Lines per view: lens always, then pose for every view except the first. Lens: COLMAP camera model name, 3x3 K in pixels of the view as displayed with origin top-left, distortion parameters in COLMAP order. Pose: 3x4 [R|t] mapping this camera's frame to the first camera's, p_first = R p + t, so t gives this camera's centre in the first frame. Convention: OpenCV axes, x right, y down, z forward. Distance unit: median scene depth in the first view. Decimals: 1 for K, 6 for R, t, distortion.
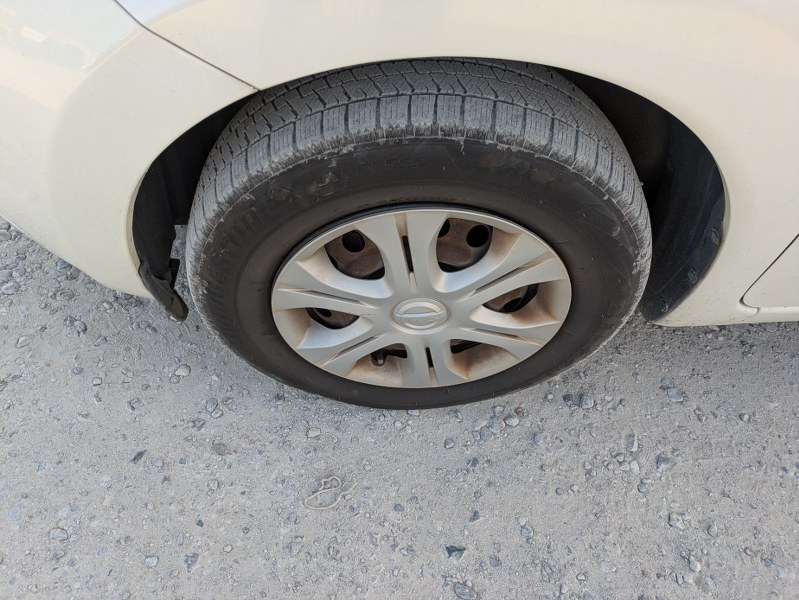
lens RADIAL K [[604.8, 0, 399.5], [0, 604.8, 300.0], [0, 0, 1]] dist [0.007759, 0.002374]
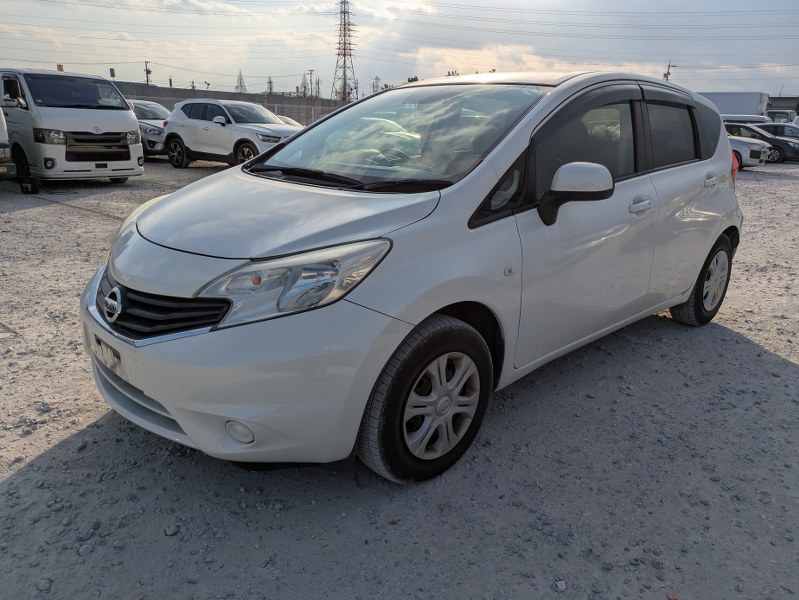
lens RADIAL K [[604.8, 0, 399.5], [0, 604.8, 300.0], [0, 0, 1]] dist [0.007759, 0.002374]
pose [[0.734312, -0.241748, 0.634306, -1.484191], [0.557775, 0.747447, -0.360846, 0.464682], [-0.386876, 0.618773, 0.683701, -0.904041]]
